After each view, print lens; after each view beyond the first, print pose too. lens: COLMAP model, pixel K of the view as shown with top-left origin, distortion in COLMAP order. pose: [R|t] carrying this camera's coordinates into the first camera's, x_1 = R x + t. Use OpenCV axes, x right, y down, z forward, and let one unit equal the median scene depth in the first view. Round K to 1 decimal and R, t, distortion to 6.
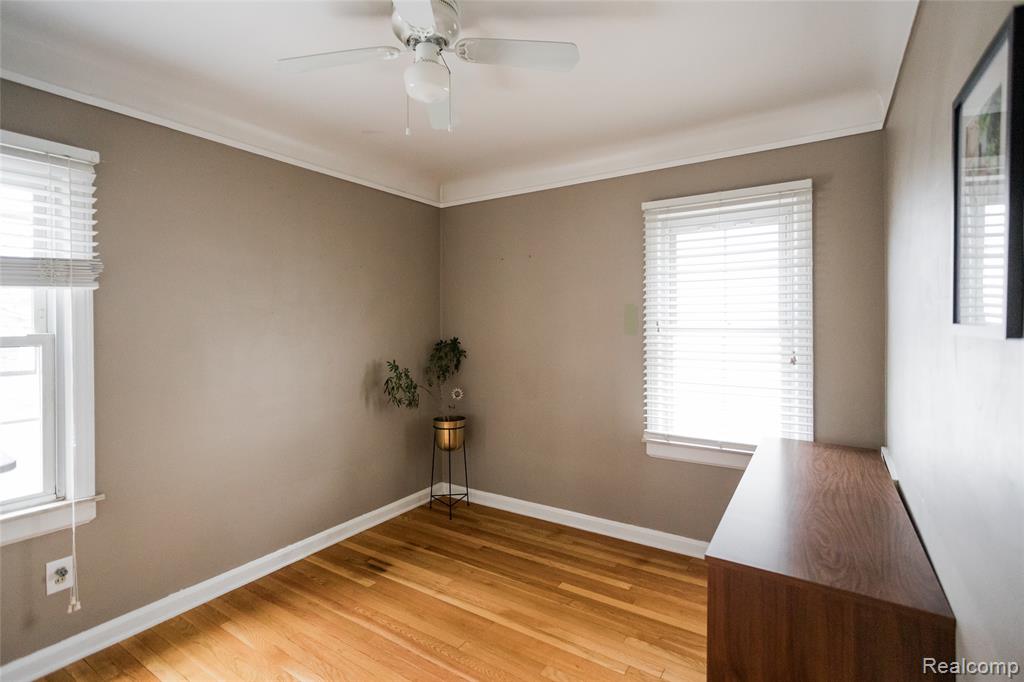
lens RADIAL K [[479.4, 0, 510.5], [0, 479.4, 344.0], [0, 0, 1]] dist [0.002853, 0.001617]
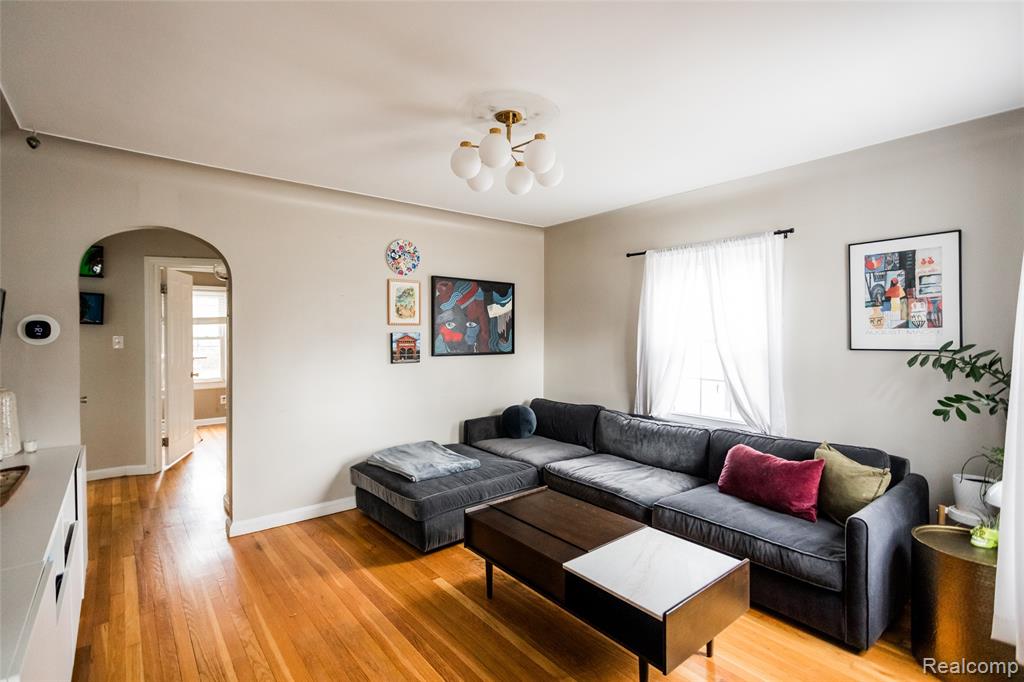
lens RADIAL K [[479.4, 0, 511.5], [0, 479.4, 334.3], [0, 0, 1]] dist [0.002853, 0.001617]
pose [[0.955674, 0.005514, -0.294376, 2.272450], [-0.004155, 0.999978, 0.005241, -0.062790], [0.294399, -0.003786, 0.955675, -1.887432]]
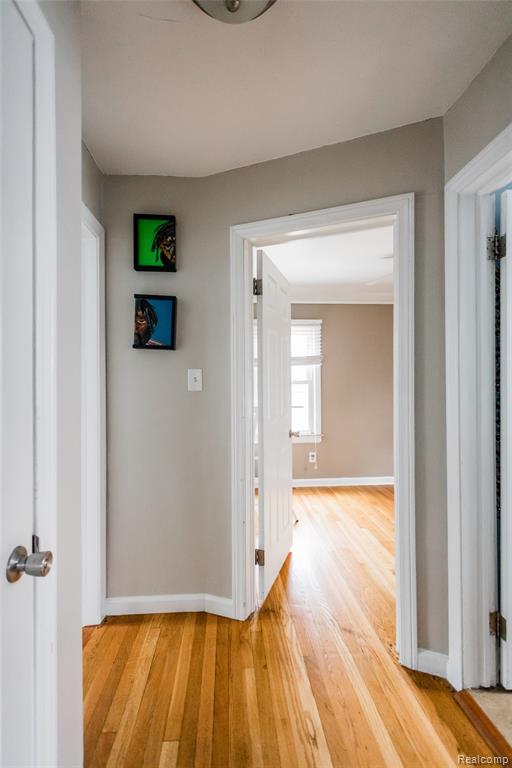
lens RADIAL K [[359.6, 0, 254.0], [0, 359.6, 383.2], [0, 0, 1]] dist [0.002853, 0.001617]
pose [[0.608597, -0.002281, -0.793476, 0.669013], [-0.001766, 0.999990, -0.004228, 0.008832], [0.793477, 0.003974, 0.608587, -0.704210]]
